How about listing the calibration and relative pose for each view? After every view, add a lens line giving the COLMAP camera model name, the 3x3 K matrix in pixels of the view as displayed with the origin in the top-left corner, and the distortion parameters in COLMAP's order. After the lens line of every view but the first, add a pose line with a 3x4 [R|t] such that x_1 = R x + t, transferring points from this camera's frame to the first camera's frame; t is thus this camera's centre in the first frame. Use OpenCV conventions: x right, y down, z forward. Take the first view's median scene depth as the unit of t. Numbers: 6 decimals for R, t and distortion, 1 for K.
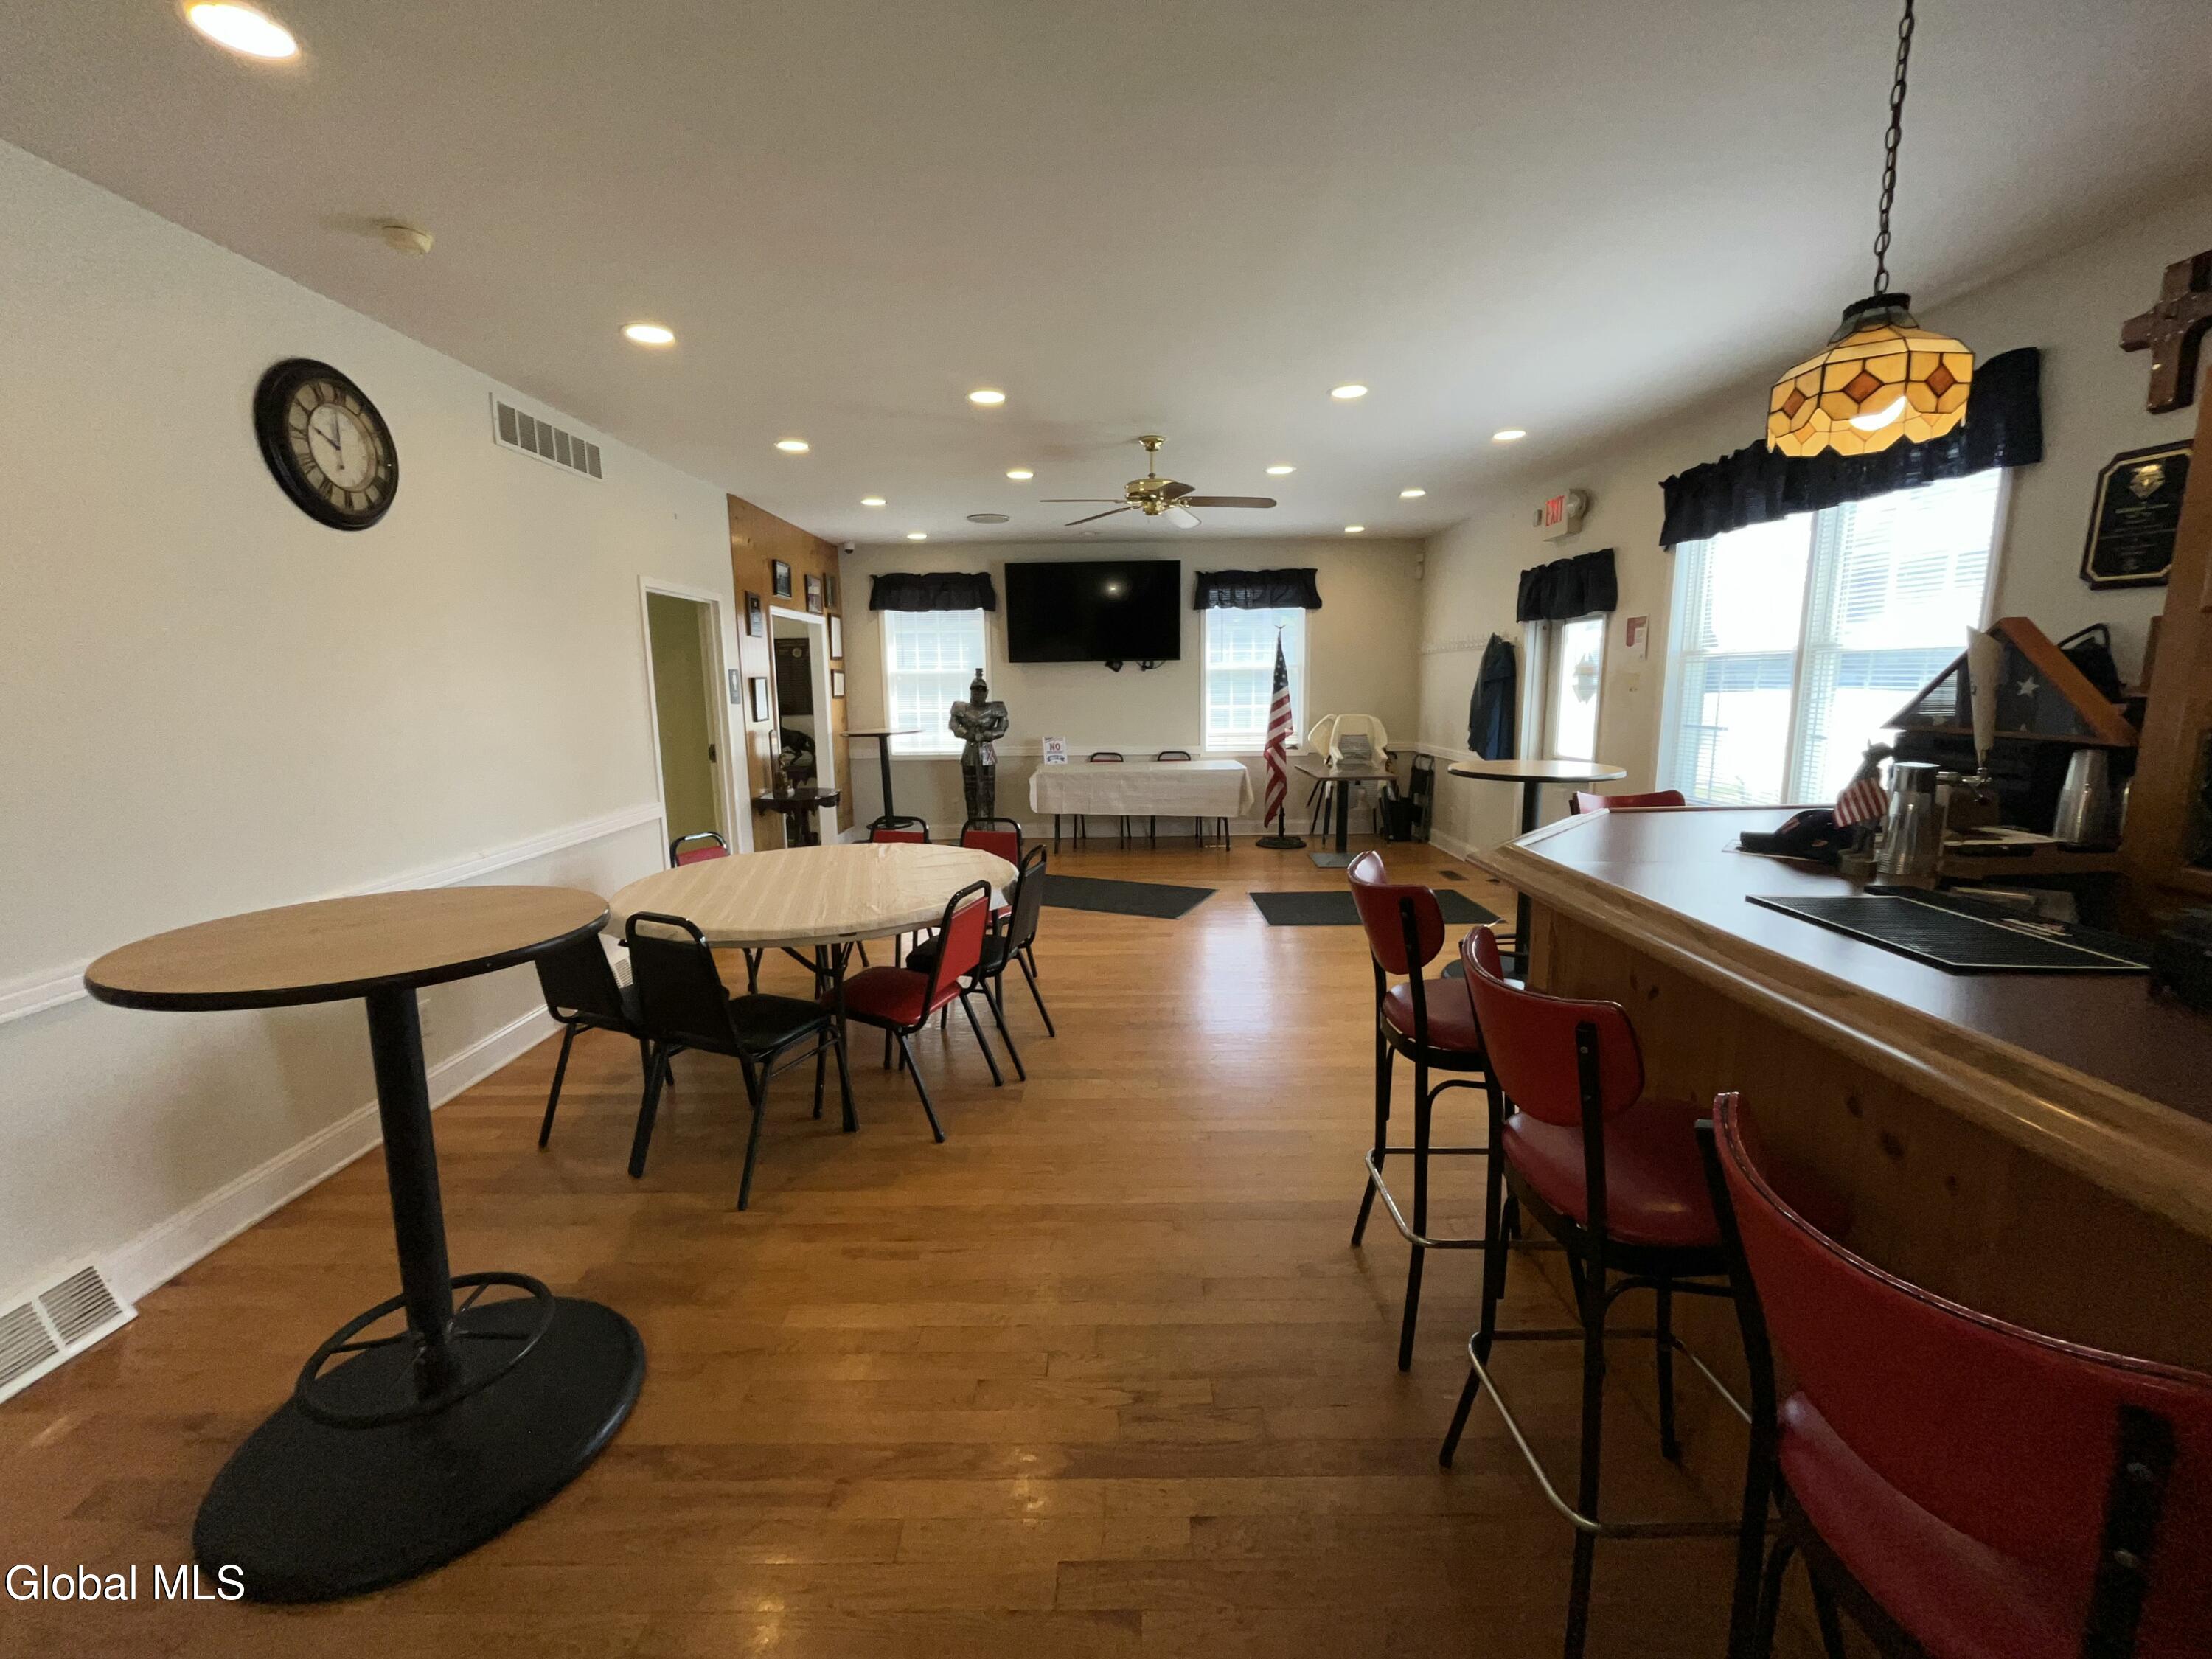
lens RADIAL K [[898.6, 0, 1106.8], [0, 898.6, 822.3], [0, 0, 1]] dist [-0.002336, -0.000053]
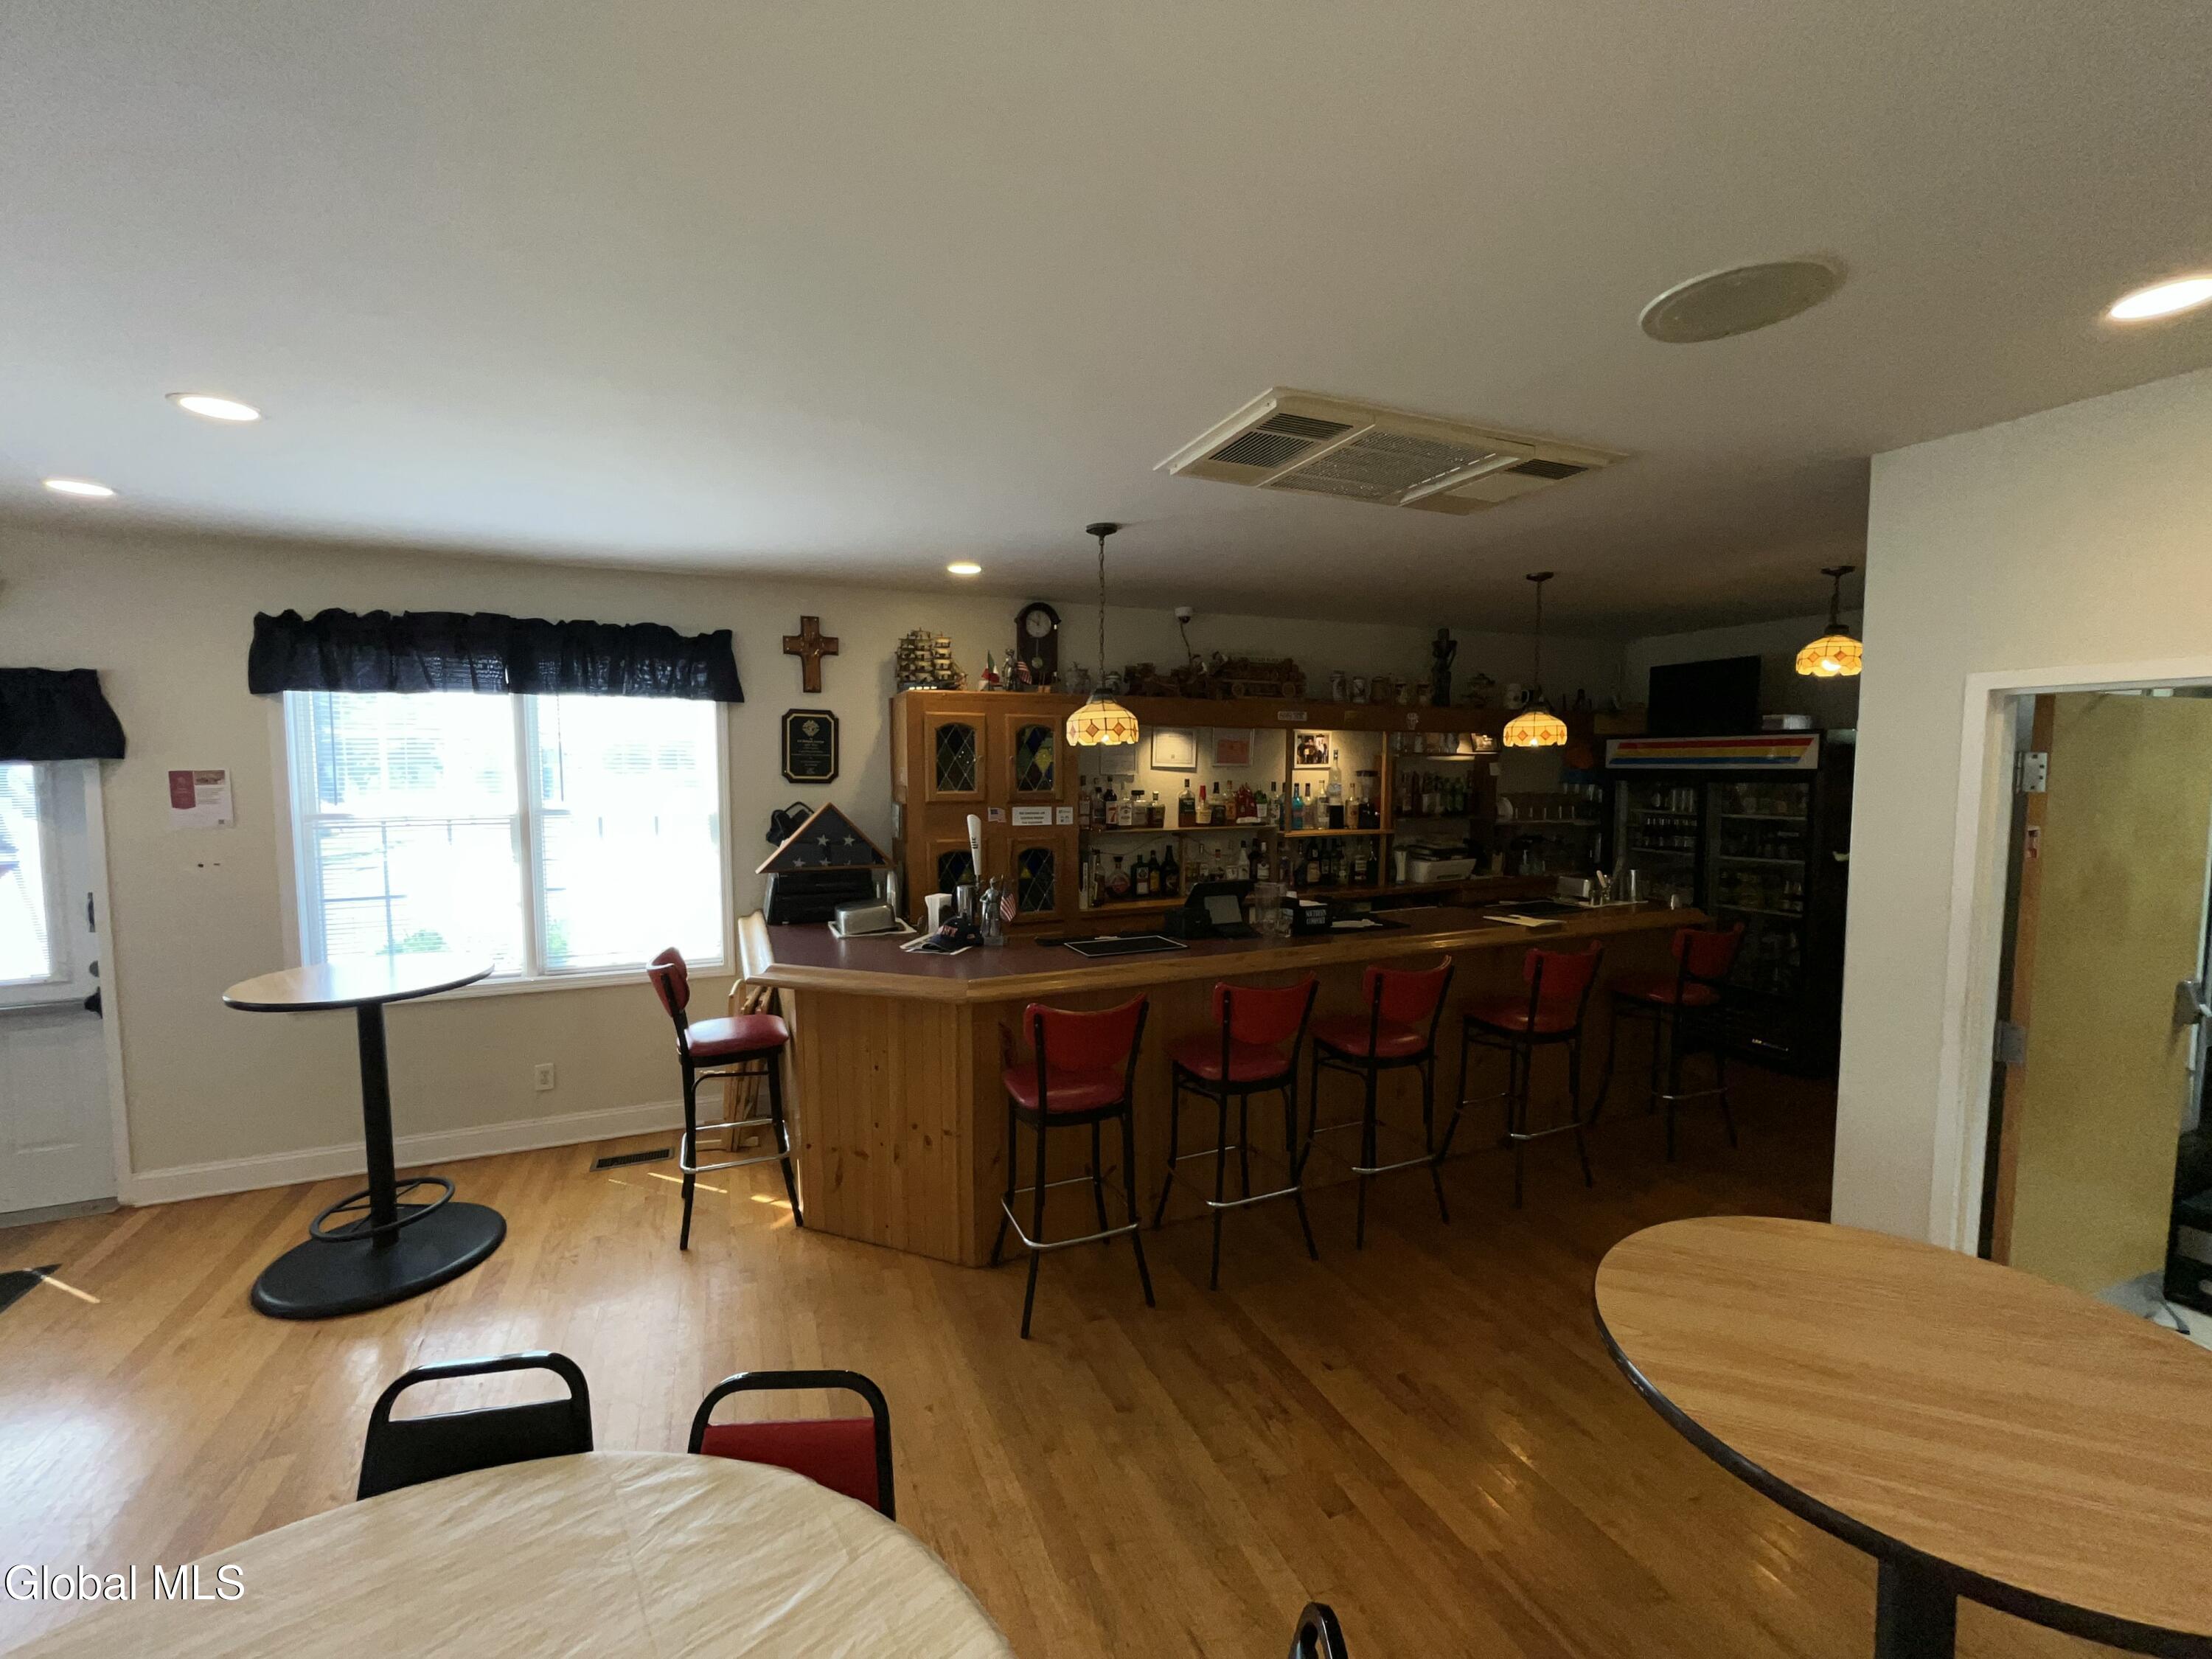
lens RADIAL K [[898.6, 0, 1094.7], [0, 898.6, 823.1], [0, 0, 1]] dist [-0.002336, -0.000053]
pose [[-0.393261, -0.050904, 0.918017, -0.260526], [0.152638, 0.980996, 0.119784, -0.104737], [-0.906668, 0.187230, -0.378017, 0.396172]]
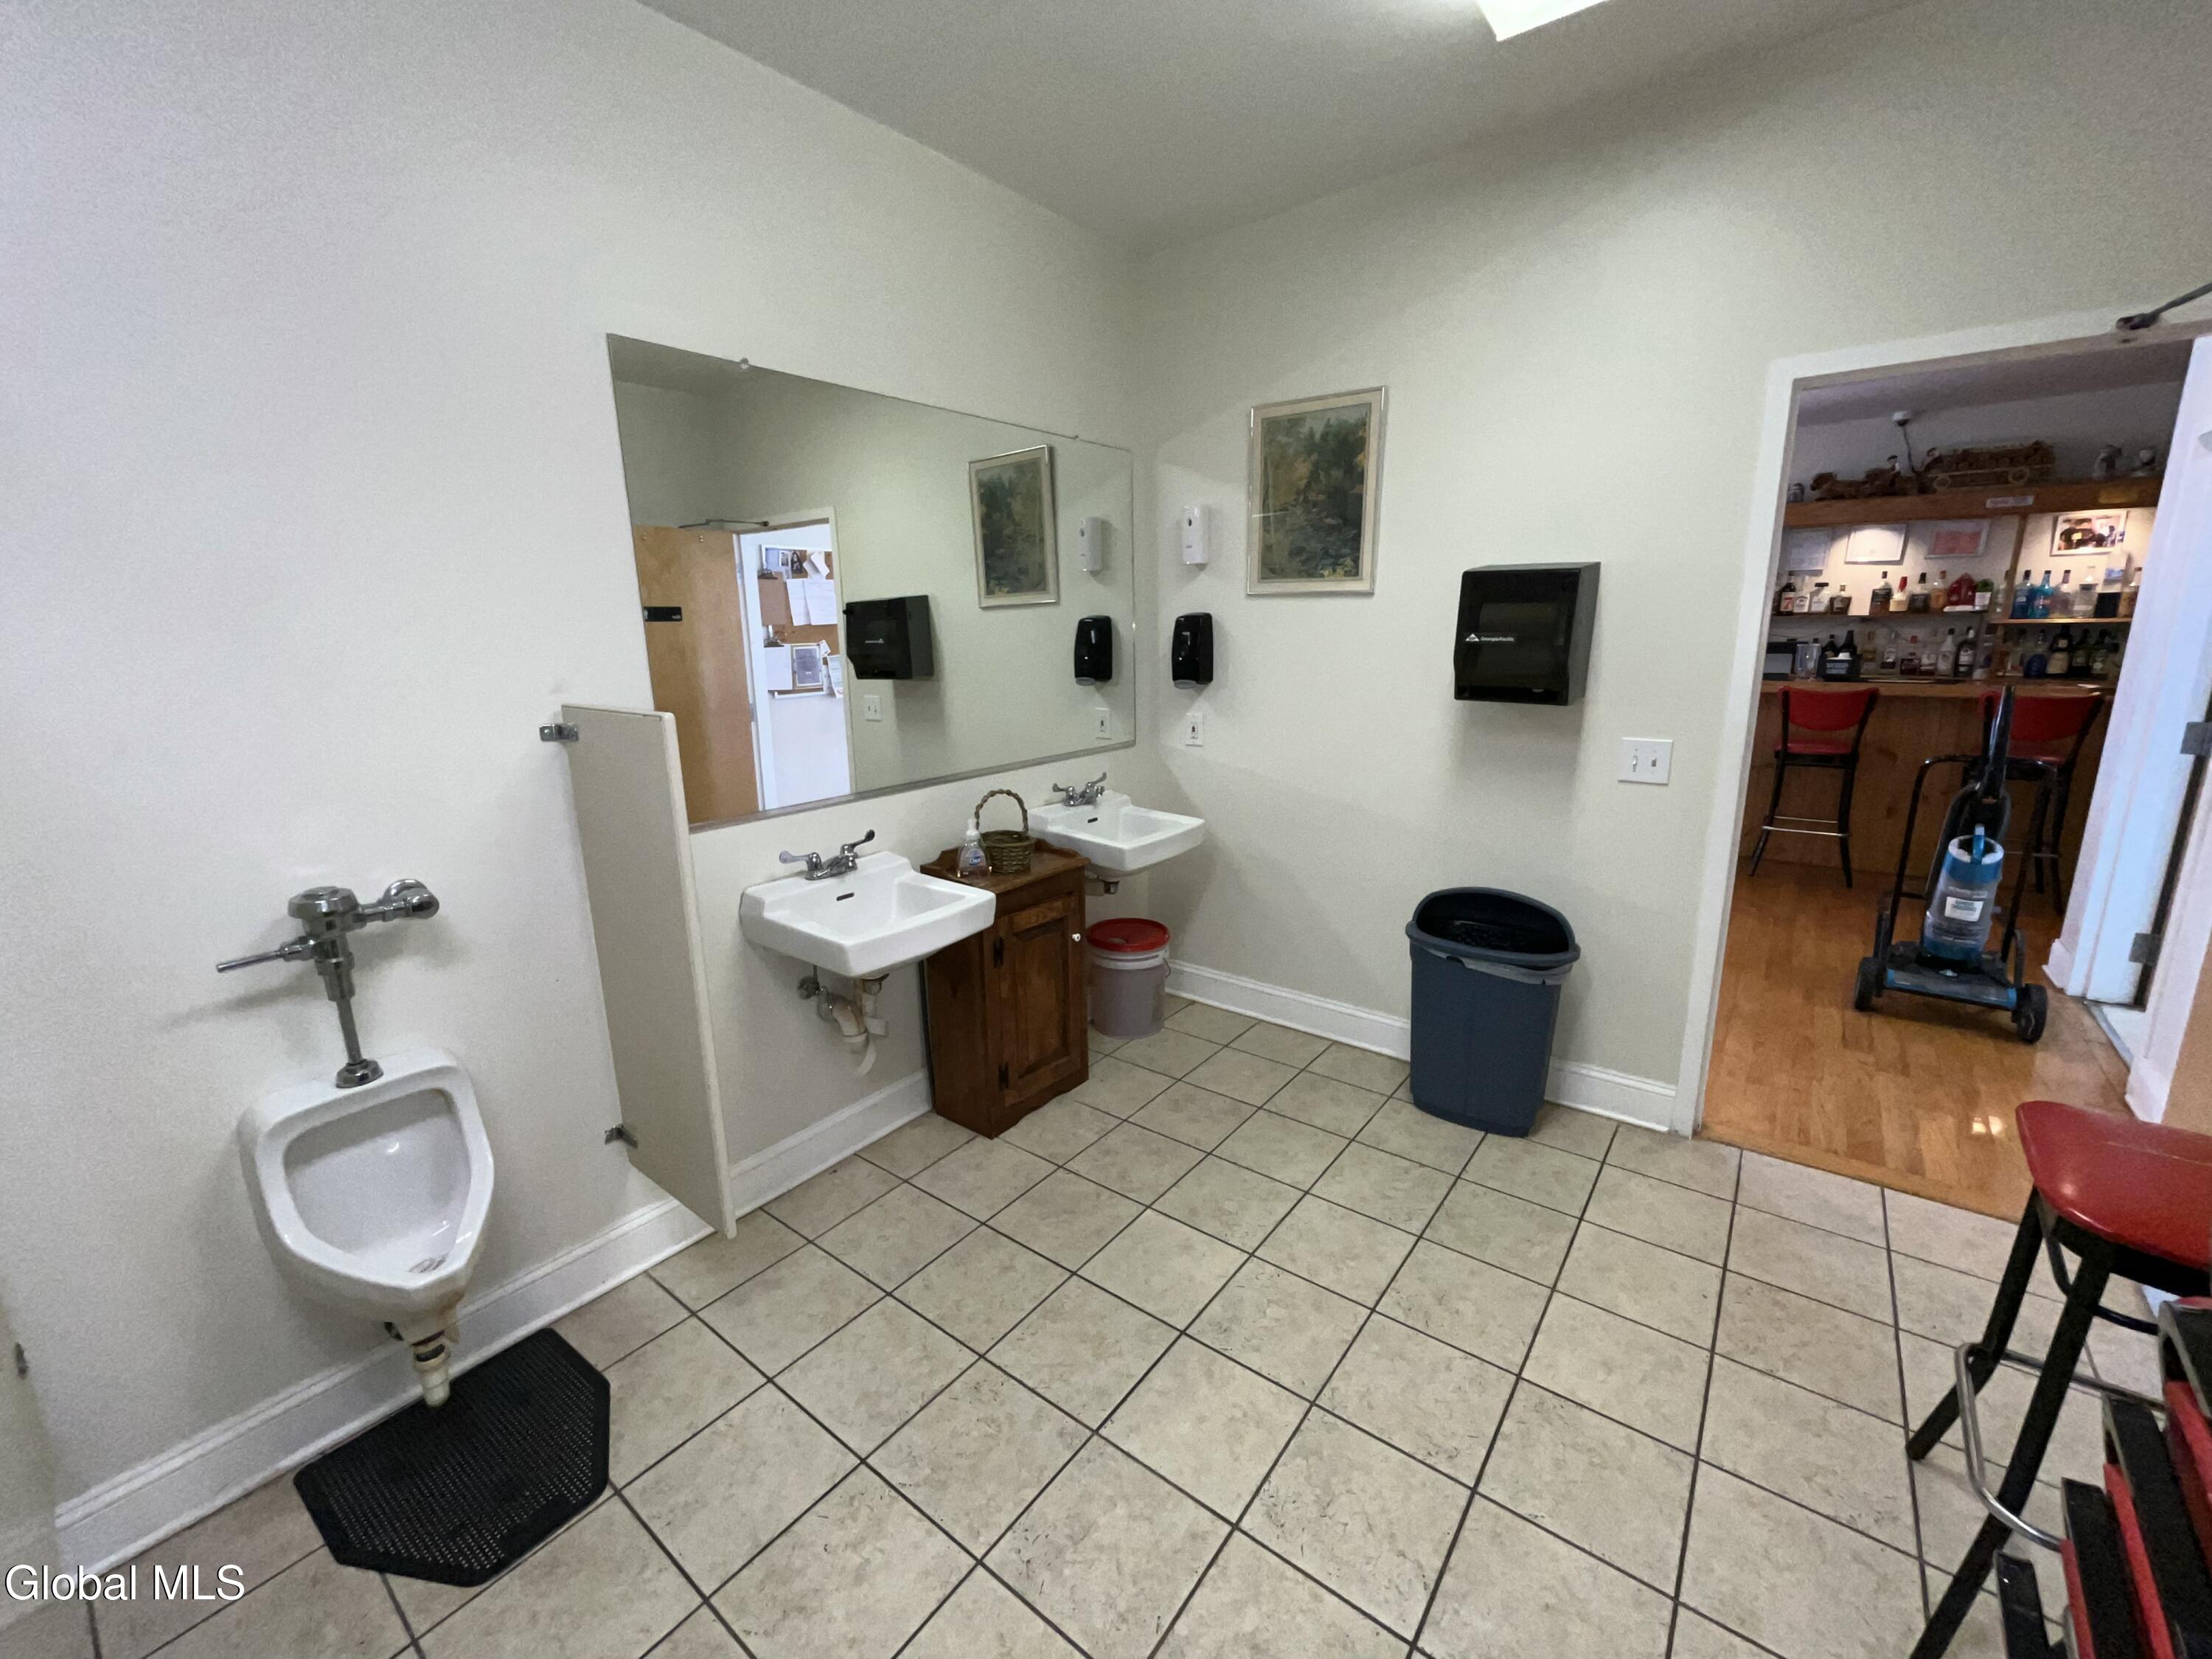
lens RADIAL K [[898.6, 0, 1100.9], [0, 898.6, 829.2], [0, 0, 1]] dist [-0.002336, -0.000053]
pose [[0.615683, -0.179194, 0.767349, -0.719922], [0.140865, 0.983143, 0.116564, -0.008687], [-0.775301, 0.036327, 0.630546, 0.103410]]
